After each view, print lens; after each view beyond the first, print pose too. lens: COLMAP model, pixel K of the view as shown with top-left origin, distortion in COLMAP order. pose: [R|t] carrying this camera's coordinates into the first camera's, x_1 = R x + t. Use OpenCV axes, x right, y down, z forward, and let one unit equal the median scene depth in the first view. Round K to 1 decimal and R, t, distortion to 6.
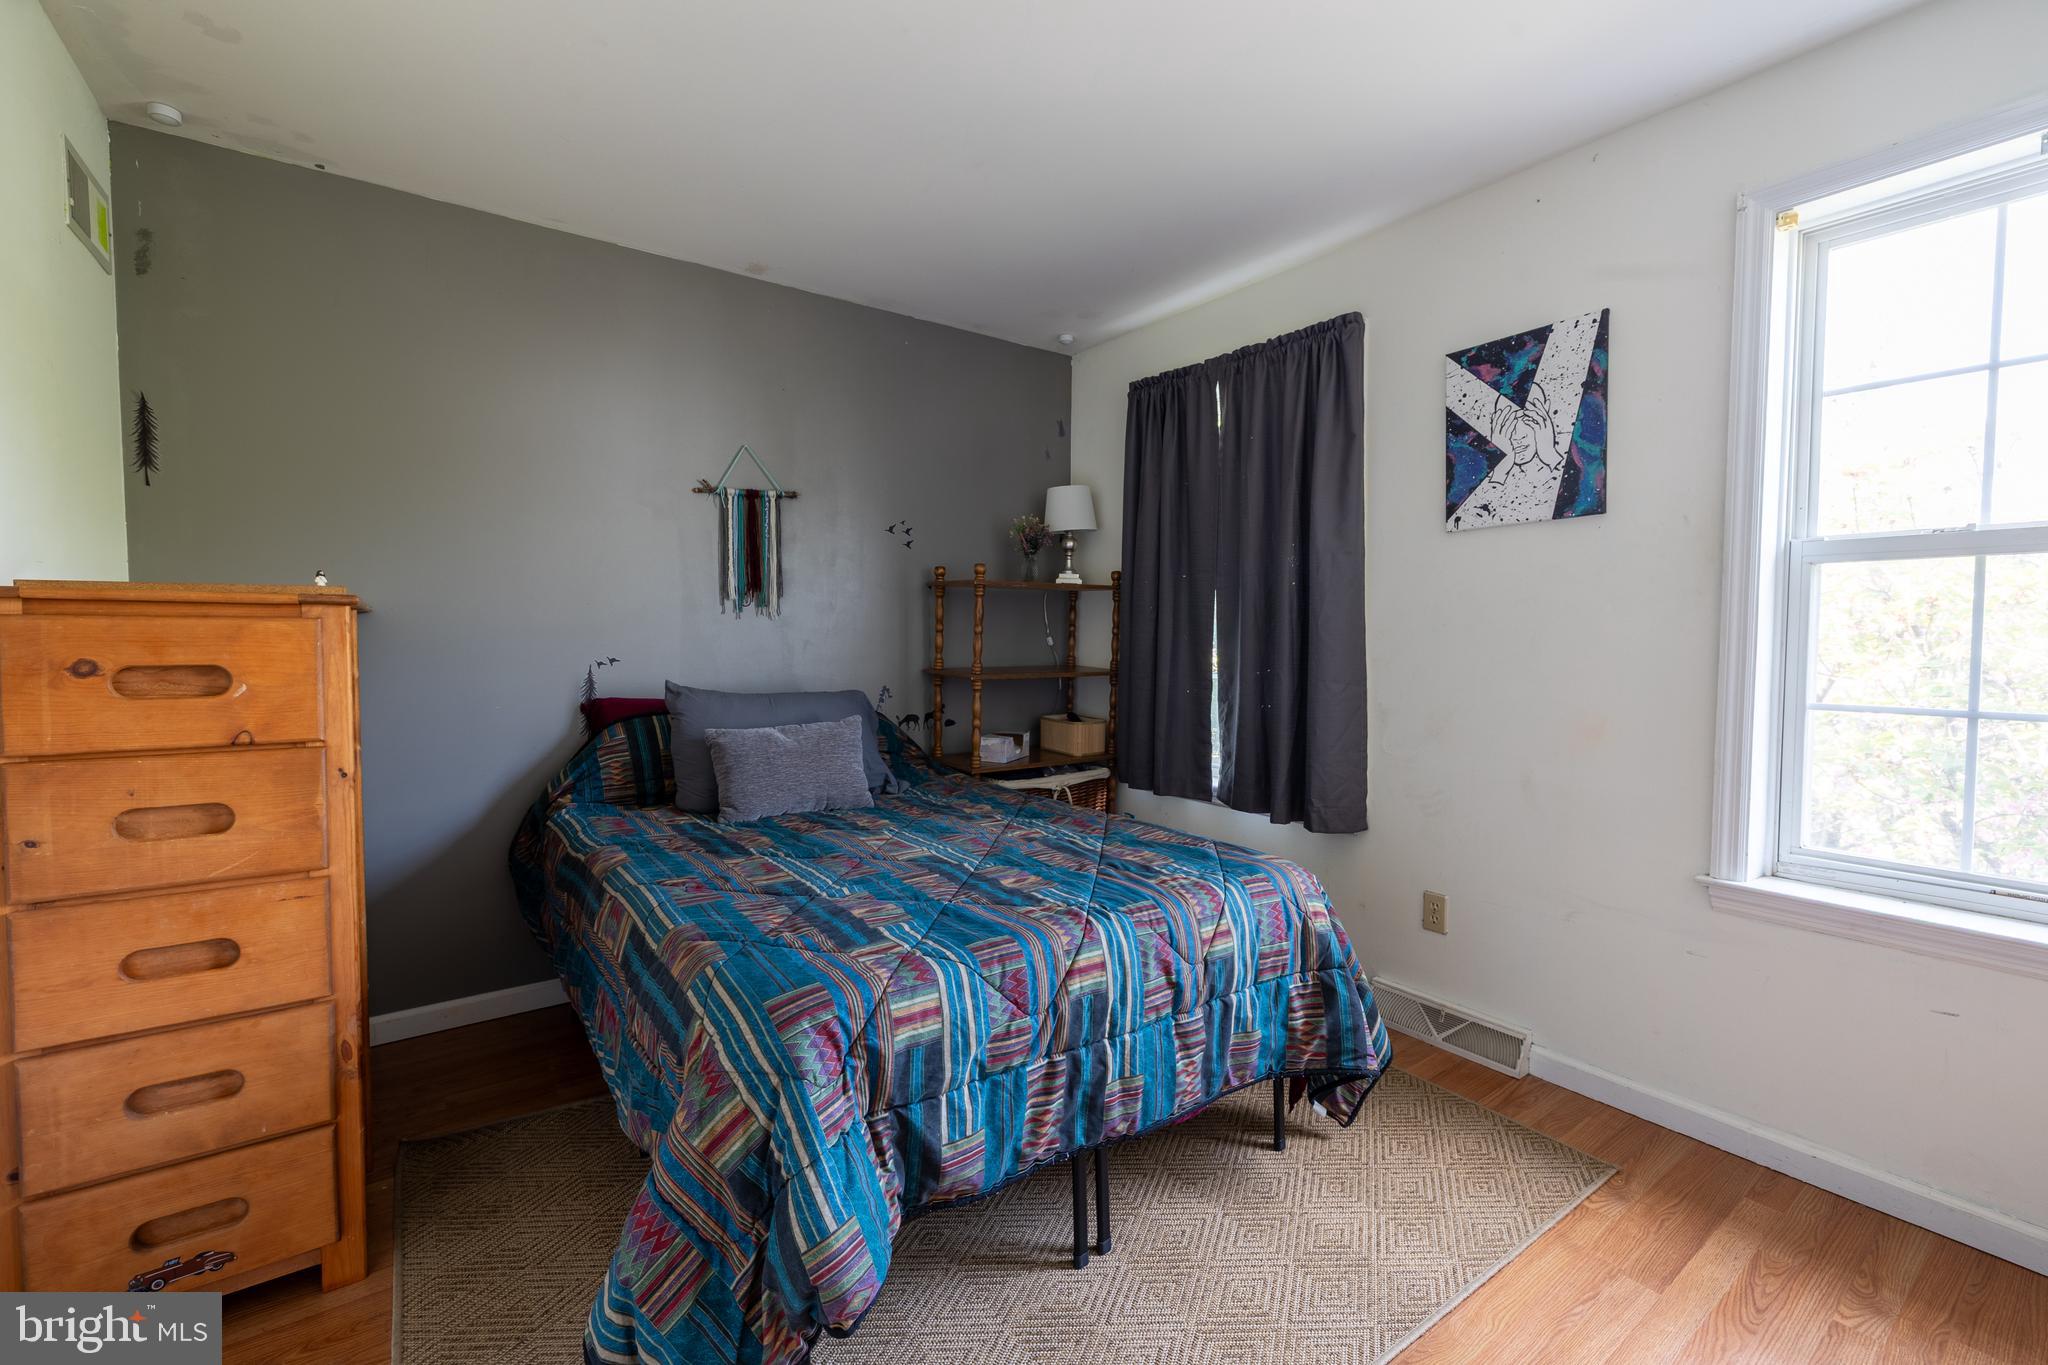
lens RADIAL K [[862.4, 0, 1021.8], [0, 862.4, 675.8], [0, 0, 1]] dist [0.000499, -0.000063]
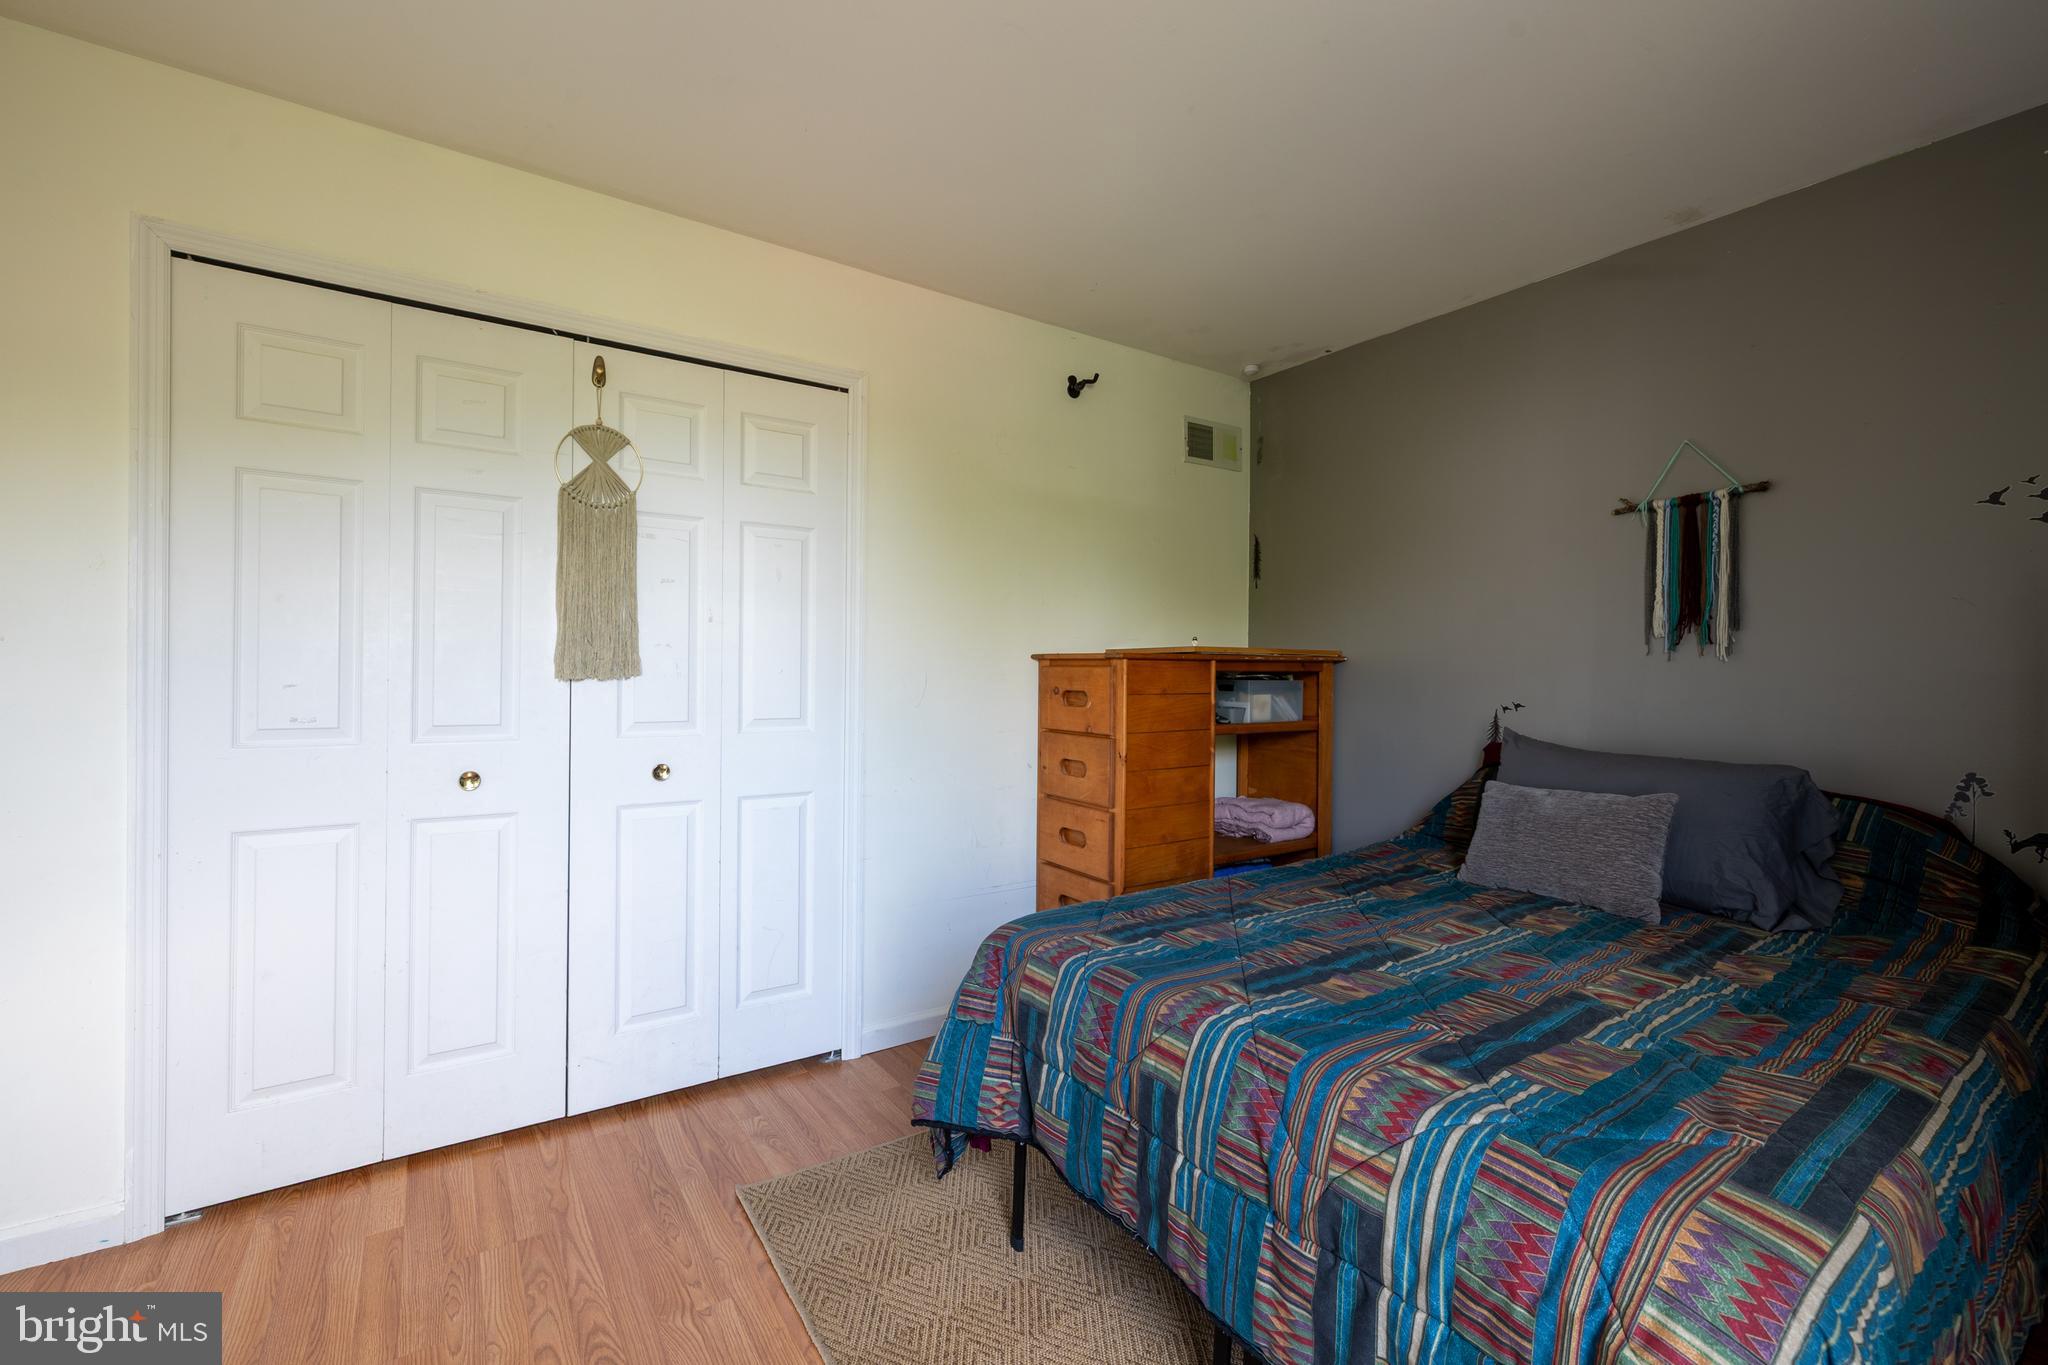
lens RADIAL K [[862.4, 0, 1021.8], [0, 862.4, 675.8], [0, 0, 1]] dist [0.000499, -0.000063]
pose [[-0.029801, -0.000513, -0.999556, 0.836821], [-0.057060, 0.998370, 0.001188, -0.033450], [0.997926, 0.057071, -0.029782, 0.745865]]
